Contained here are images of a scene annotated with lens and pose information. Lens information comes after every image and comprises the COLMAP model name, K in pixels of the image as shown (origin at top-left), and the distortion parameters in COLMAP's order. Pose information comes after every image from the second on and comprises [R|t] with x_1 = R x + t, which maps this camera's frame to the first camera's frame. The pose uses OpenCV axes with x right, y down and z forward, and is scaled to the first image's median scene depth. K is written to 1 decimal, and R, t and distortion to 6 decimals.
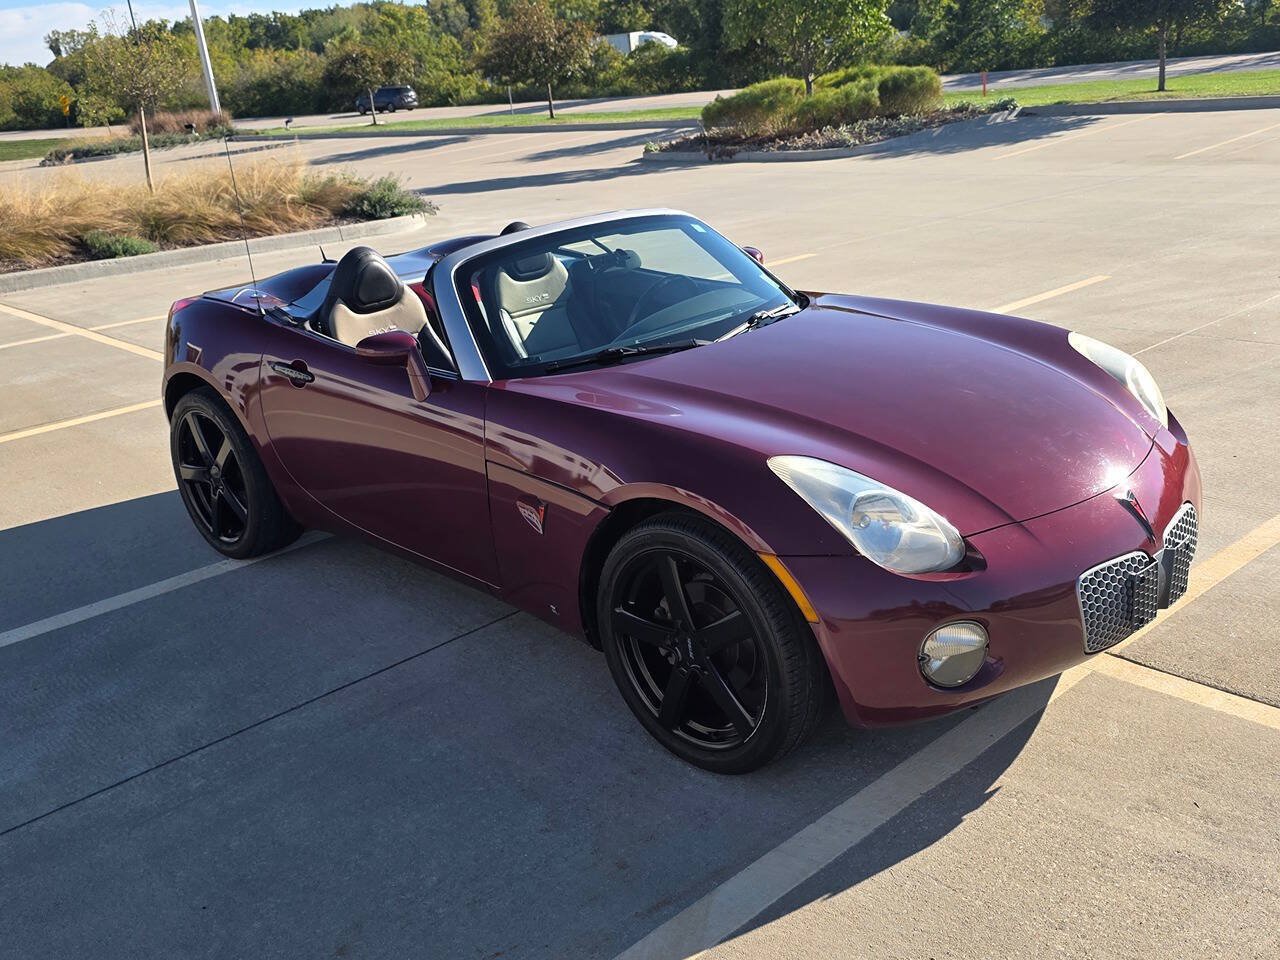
lens RADIAL K [[1251.4, 0, 639.6], [0, 1251.4, 466.9], [0, 0, 1]] dist [0.022859, -0.005666]
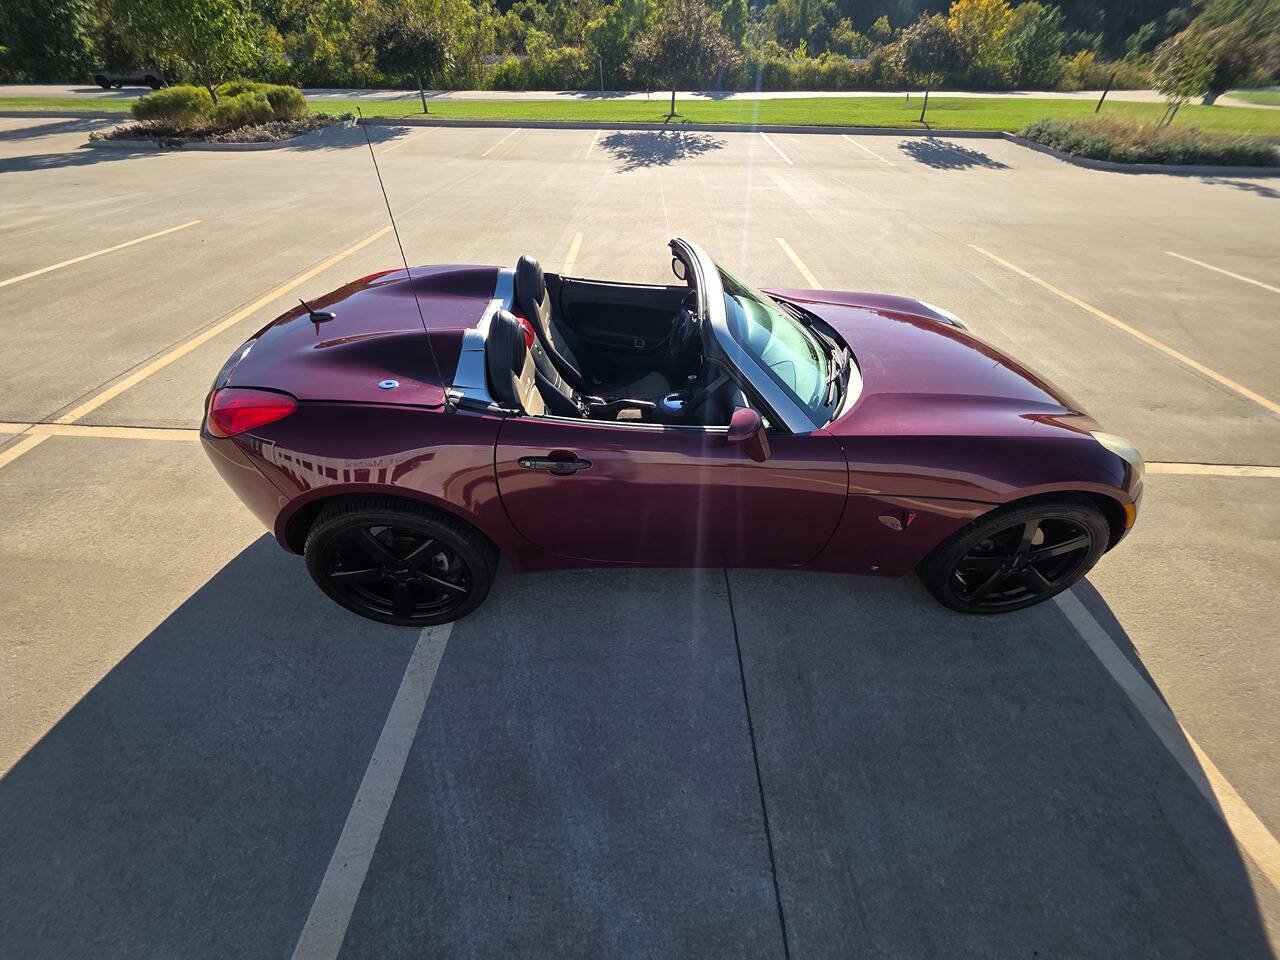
lens RADIAL K [[516.7, 0, 640.0], [0, 516.7, 480.0], [0, 0, 1]] dist [-0.002770, -0.000386]
pose [[0.676281, -0.379729, 0.631229, -0.091324], [0.150787, 0.910114, 0.385949, -0.038680], [-0.721046, -0.165829, 0.672751, 0.124759]]
